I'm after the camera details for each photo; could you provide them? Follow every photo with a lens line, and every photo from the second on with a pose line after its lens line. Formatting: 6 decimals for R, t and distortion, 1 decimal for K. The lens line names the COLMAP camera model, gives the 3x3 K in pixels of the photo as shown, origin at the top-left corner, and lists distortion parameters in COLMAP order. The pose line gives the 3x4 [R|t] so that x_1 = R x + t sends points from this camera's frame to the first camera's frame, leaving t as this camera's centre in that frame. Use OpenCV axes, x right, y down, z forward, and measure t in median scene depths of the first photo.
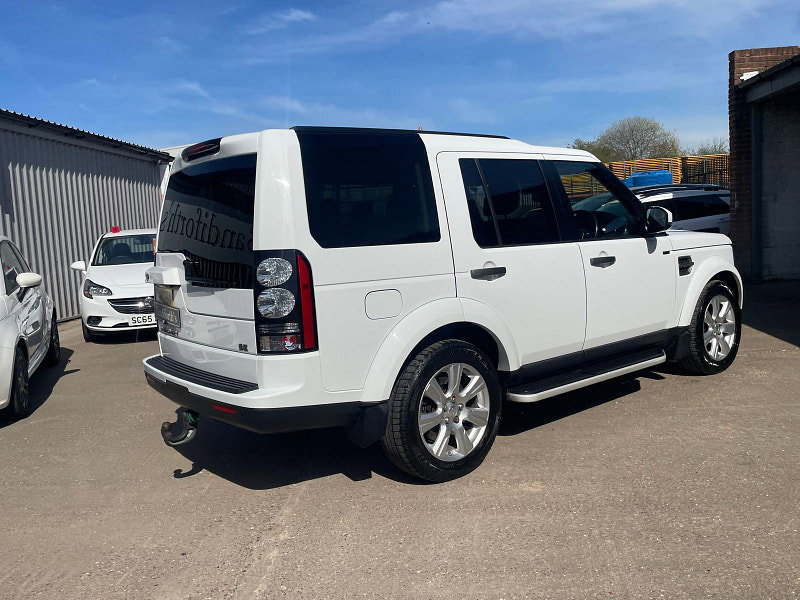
lens RADIAL K [[654.5, 0, 406.3], [0, 654.5, 297.9], [0, 0, 1]] dist [0.090411, -0.119461]
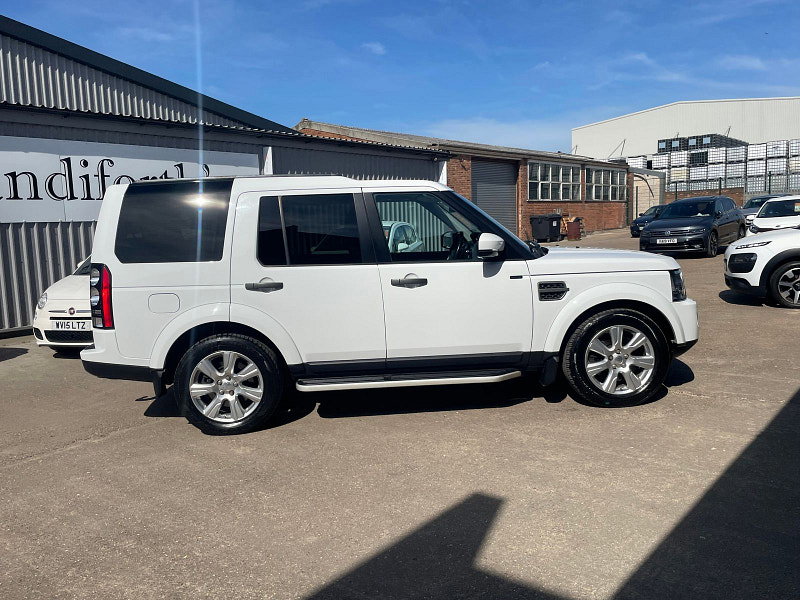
lens RADIAL K [[654.5, 0, 406.7], [0, 654.5, 301.5], [0, 0, 1]] dist [0.090411, -0.119461]
pose [[0.810332, 0.092926, -0.578556, 1.105229], [-0.067966, 0.995587, 0.064714, -0.111056], [0.582017, -0.013118, 0.813071, 0.106961]]
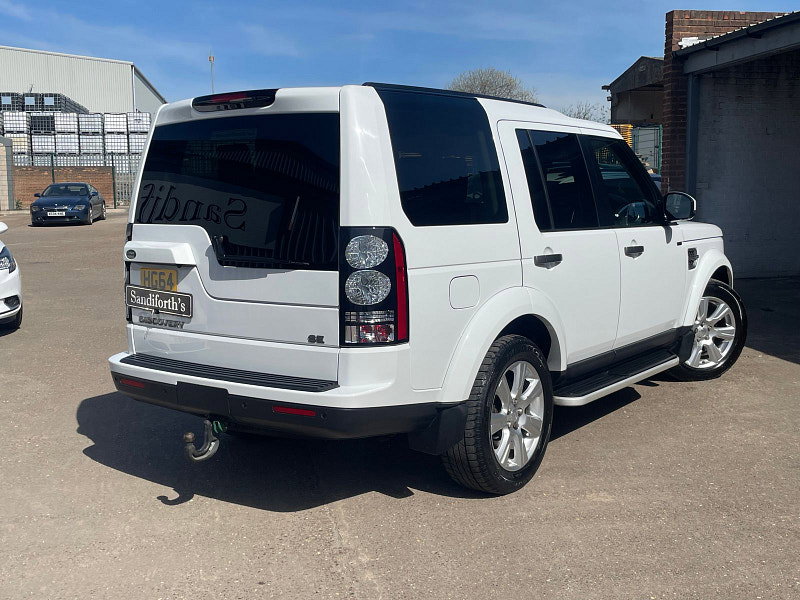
lens RADIAL K [[904.0, 0, 396.5], [0, 904.0, 295.3], [0, 0, 1]] dist [0.052279, 0.000000]
pose [[0.967907, 0.018395, 0.250635, -0.378191], [-0.017869, 0.999831, -0.004371, 0.018676], [-0.250673, -0.000248, 0.968072, -0.134592]]
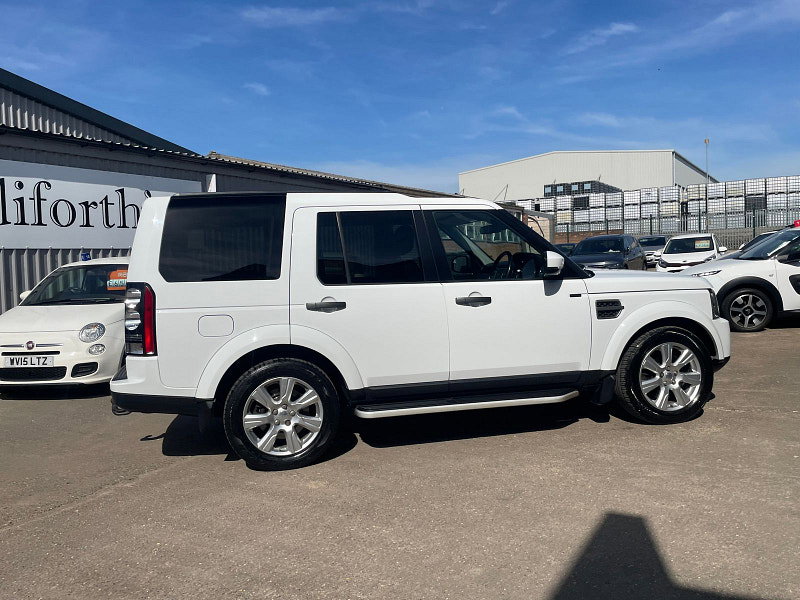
lens RADIAL K [[654.5, 0, 406.9], [0, 654.5, 292.8], [0, 0, 1]] dist [0.090411, -0.119461]
pose [[0.899240, 0.047075, -0.434915, 0.785792], [-0.061417, 0.997932, -0.018972, -0.048760], [0.433122, 0.043771, 0.900272, -0.030866]]
